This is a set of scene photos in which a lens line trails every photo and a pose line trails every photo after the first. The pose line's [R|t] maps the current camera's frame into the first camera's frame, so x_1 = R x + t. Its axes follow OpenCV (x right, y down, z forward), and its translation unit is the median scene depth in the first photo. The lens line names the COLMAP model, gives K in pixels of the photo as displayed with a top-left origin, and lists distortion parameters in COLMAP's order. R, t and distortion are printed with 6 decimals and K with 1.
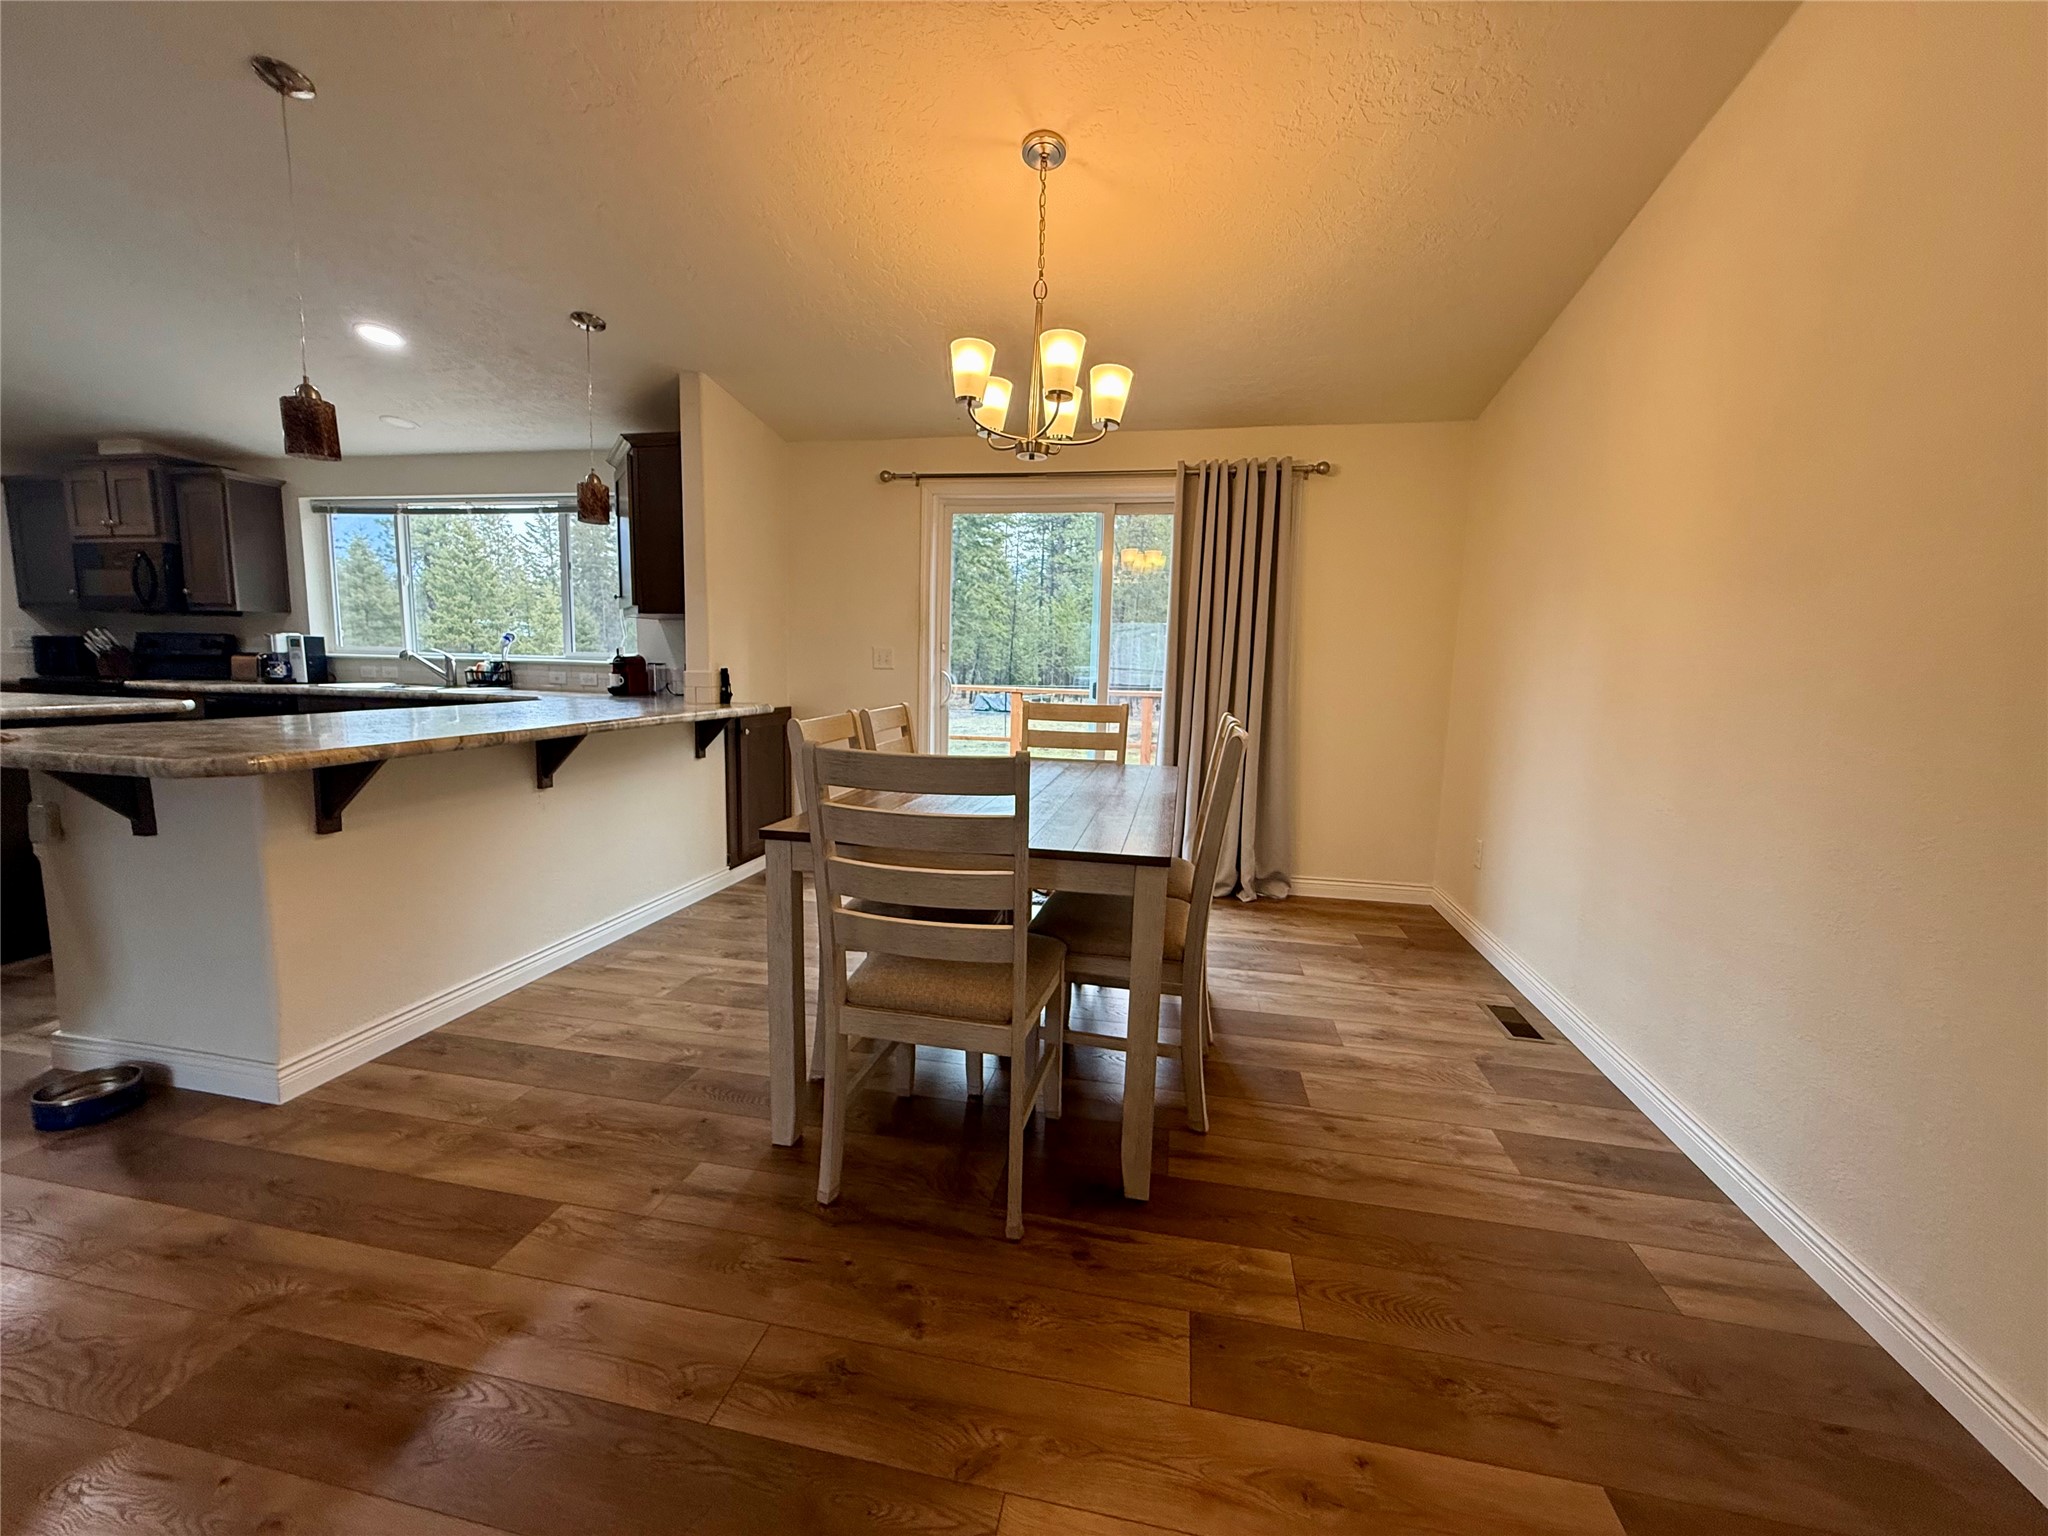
lens RADIAL K [[818.4, 0, 1020.3], [0, 818.4, 765.9], [0, 0, 1]] dist [0.000360, -0.000346]
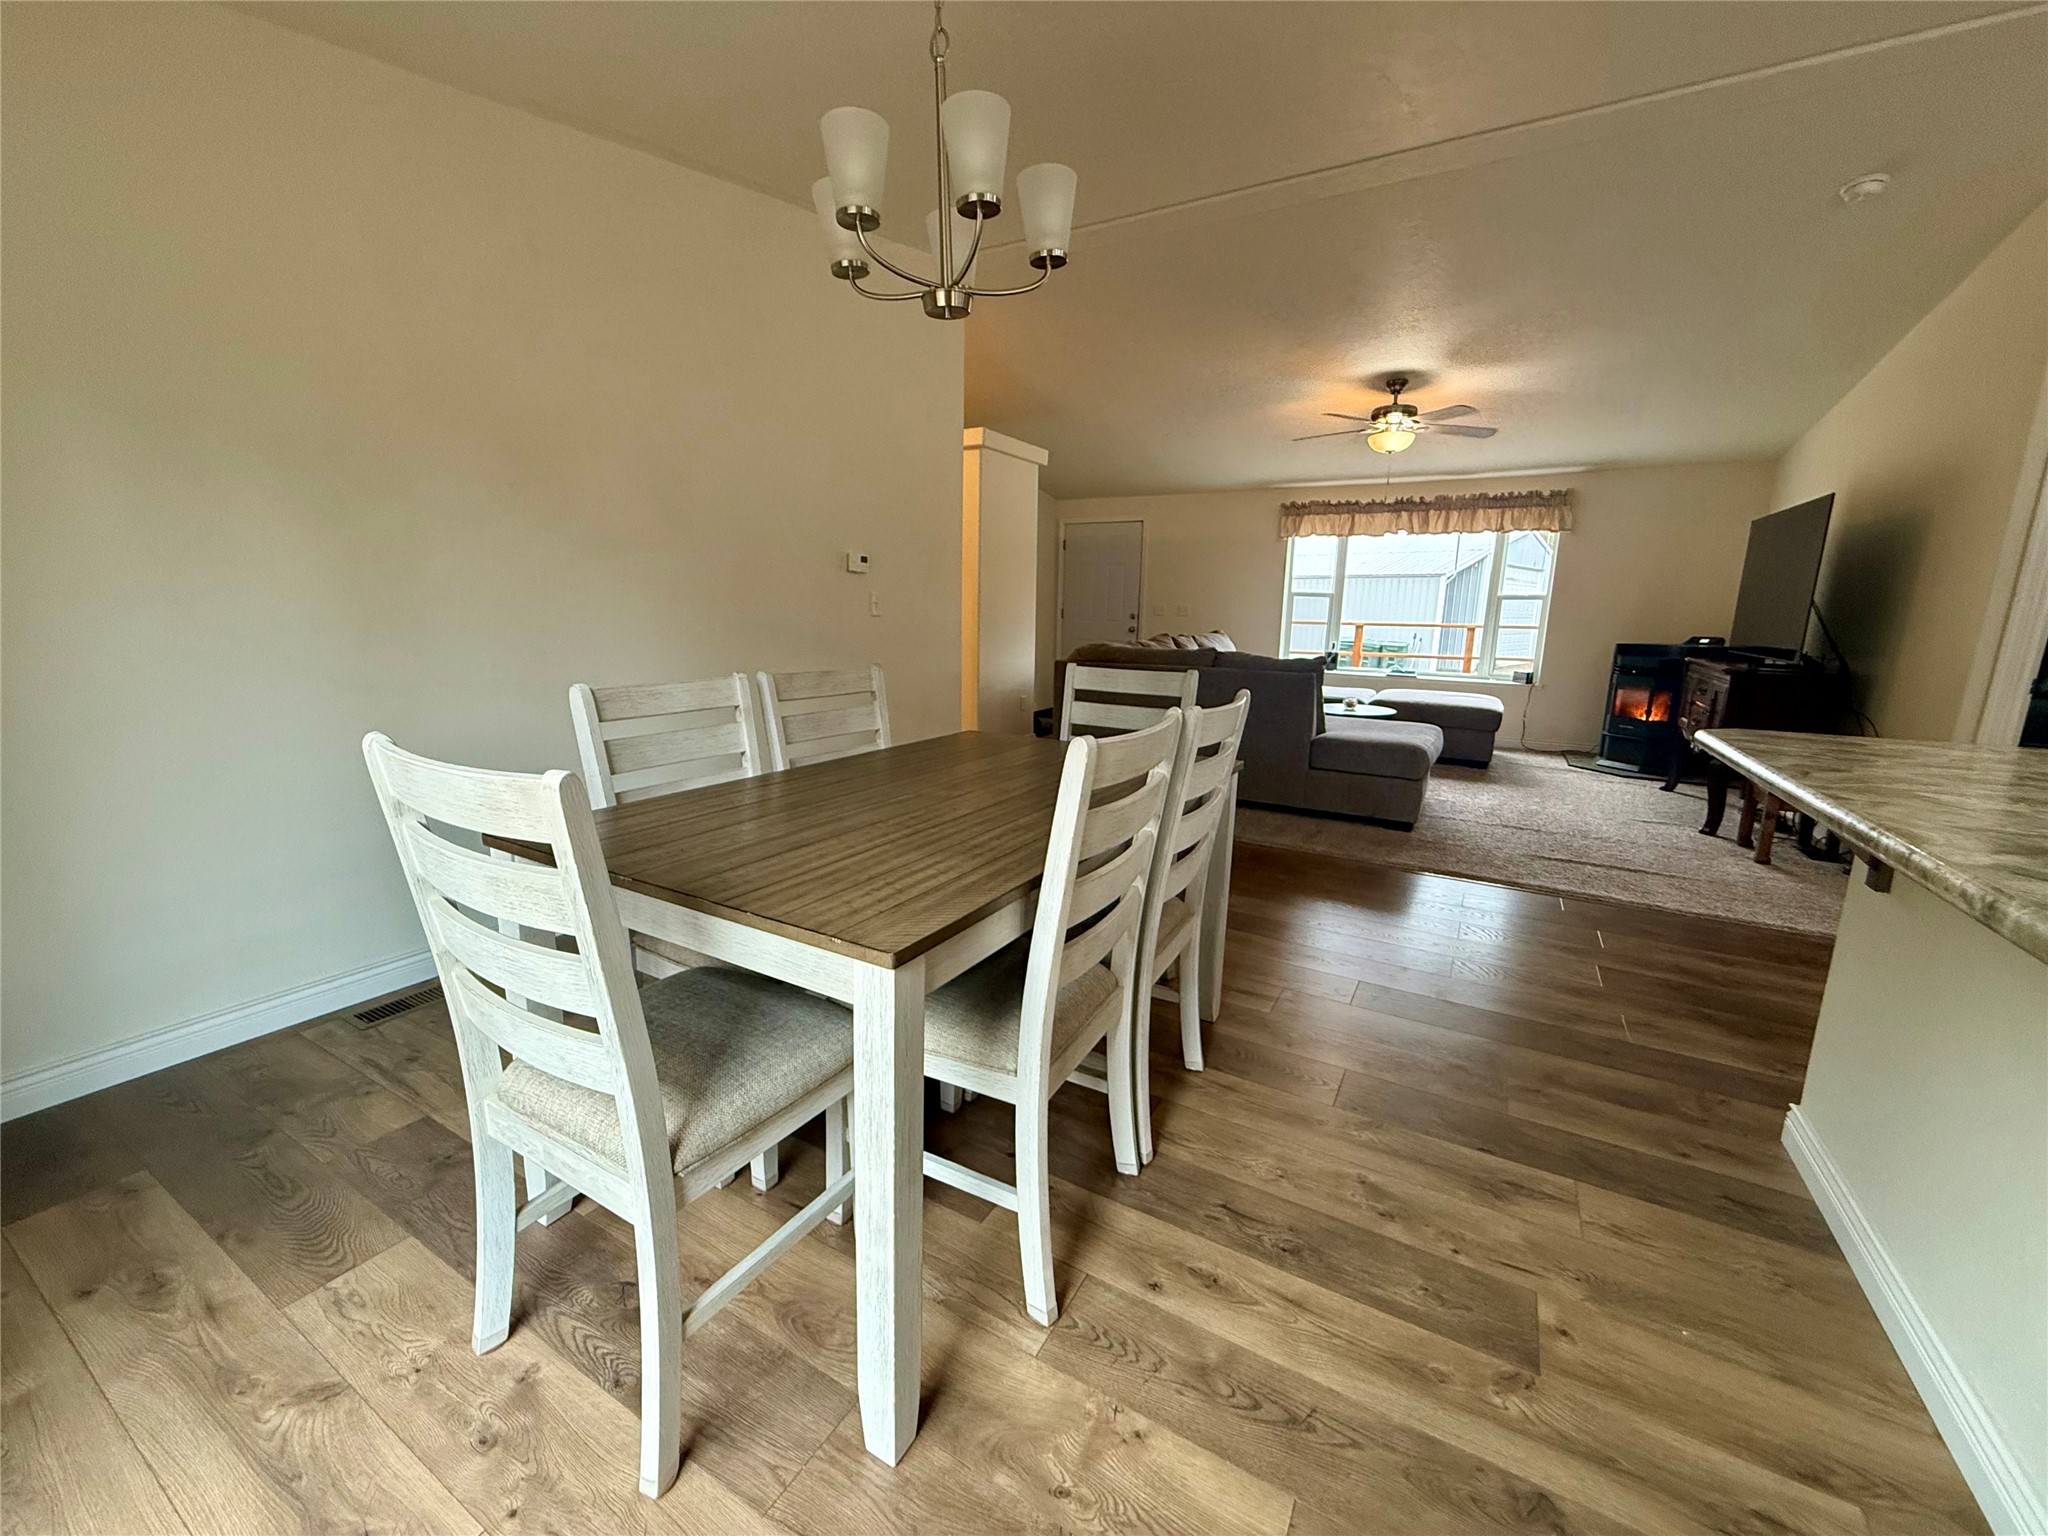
lens RADIAL K [[818.4, 0, 1019.3], [0, 818.4, 770.2], [0, 0, 1]] dist [0.000360, -0.000346]
pose [[-0.944541, -0.100876, 0.312516, -0.253544], [0.001861, 0.949992, 0.312269, -0.194390], [-0.328389, 0.295532, -0.897118, 1.452826]]
